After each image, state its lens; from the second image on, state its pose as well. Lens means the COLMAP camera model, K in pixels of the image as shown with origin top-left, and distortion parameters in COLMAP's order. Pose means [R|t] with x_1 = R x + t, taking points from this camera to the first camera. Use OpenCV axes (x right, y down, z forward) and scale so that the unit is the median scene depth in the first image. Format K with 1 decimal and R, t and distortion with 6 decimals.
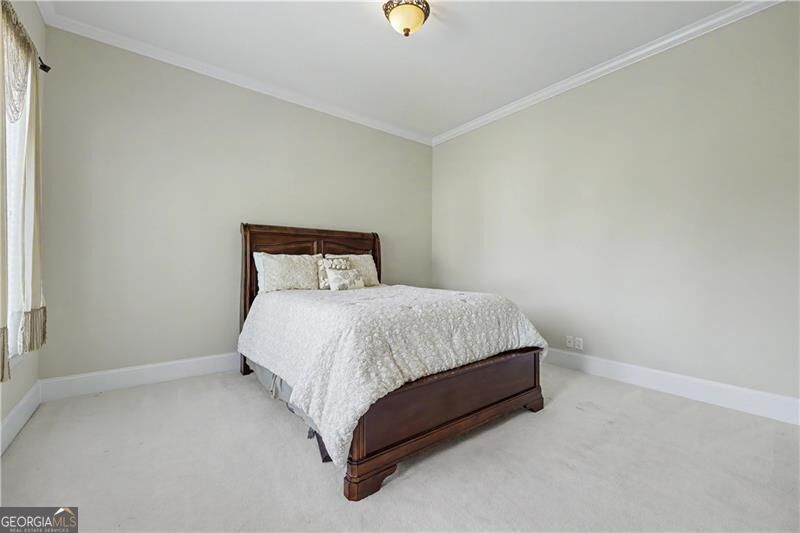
lens RADIAL K [[327.1, 0, 400.2], [0, 327.1, 265.1], [0, 0, 1]] dist [0.004398, 0.001098]
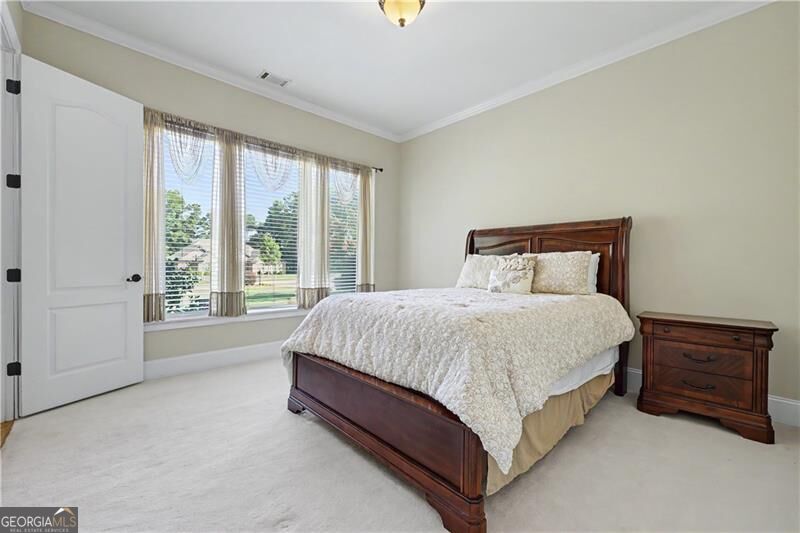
lens RADIAL K [[327.1, 0, 399.9], [0, 327.1, 266.6], [0, 0, 1]] dist [0.004398, 0.001098]
pose [[0.079720, -0.001678, -0.996816, 0.992515], [-0.005589, 0.999982, -0.002130, 0.010968], [0.996802, 0.005741, 0.079709, 0.917331]]
